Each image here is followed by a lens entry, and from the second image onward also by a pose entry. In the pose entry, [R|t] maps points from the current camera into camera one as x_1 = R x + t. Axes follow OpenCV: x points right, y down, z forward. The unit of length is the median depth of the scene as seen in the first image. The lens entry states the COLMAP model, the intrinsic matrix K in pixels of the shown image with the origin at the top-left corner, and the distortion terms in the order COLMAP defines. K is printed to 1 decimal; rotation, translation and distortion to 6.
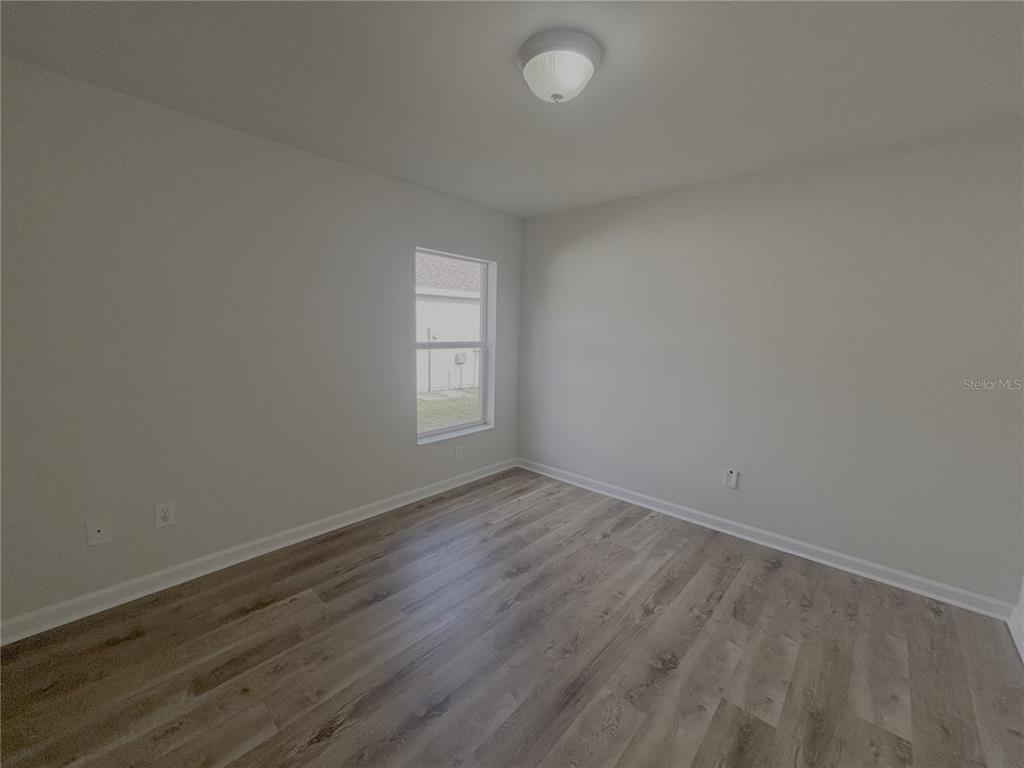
lens RADIAL K [[412.7, 0, 511.1], [0, 412.7, 381.1], [0, 0, 1]] dist [-0.001770, -0.000565]
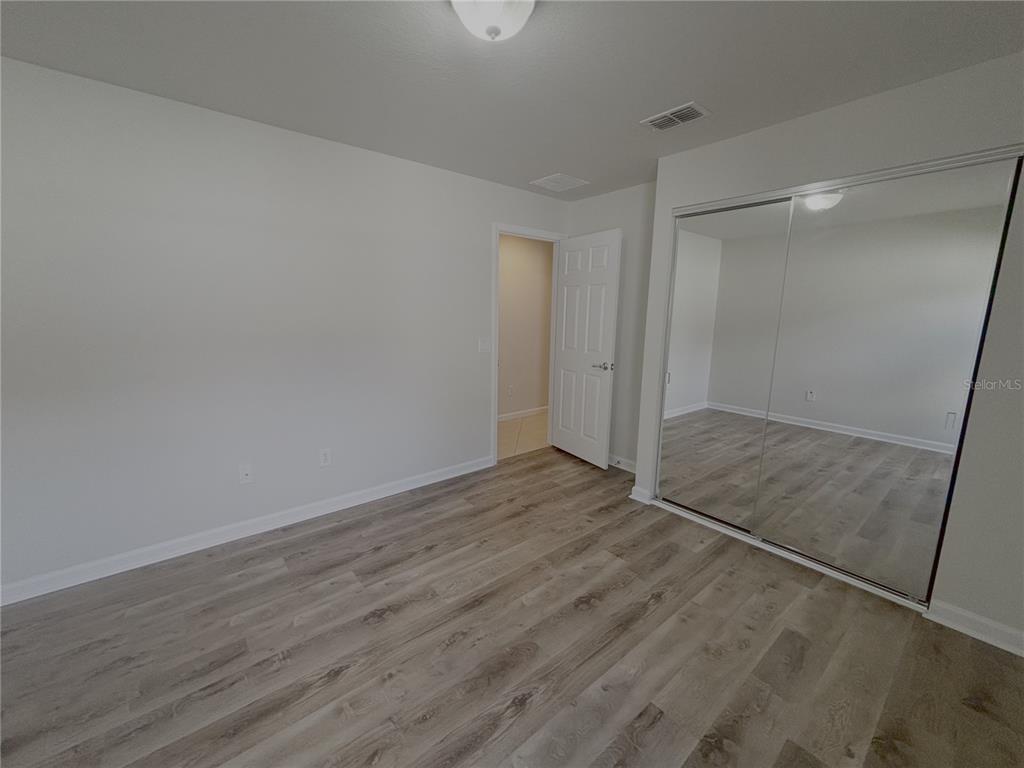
lens RADIAL K [[412.7, 0, 511.1], [0, 412.7, 381.1], [0, 0, 1]] dist [-0.001770, -0.000565]
pose [[-0.989838, -0.057318, 0.130133, -0.074276], [-0.016469, 0.955213, 0.295461, -0.232266], [-0.141240, 0.290316, -0.946450, 1.811204]]
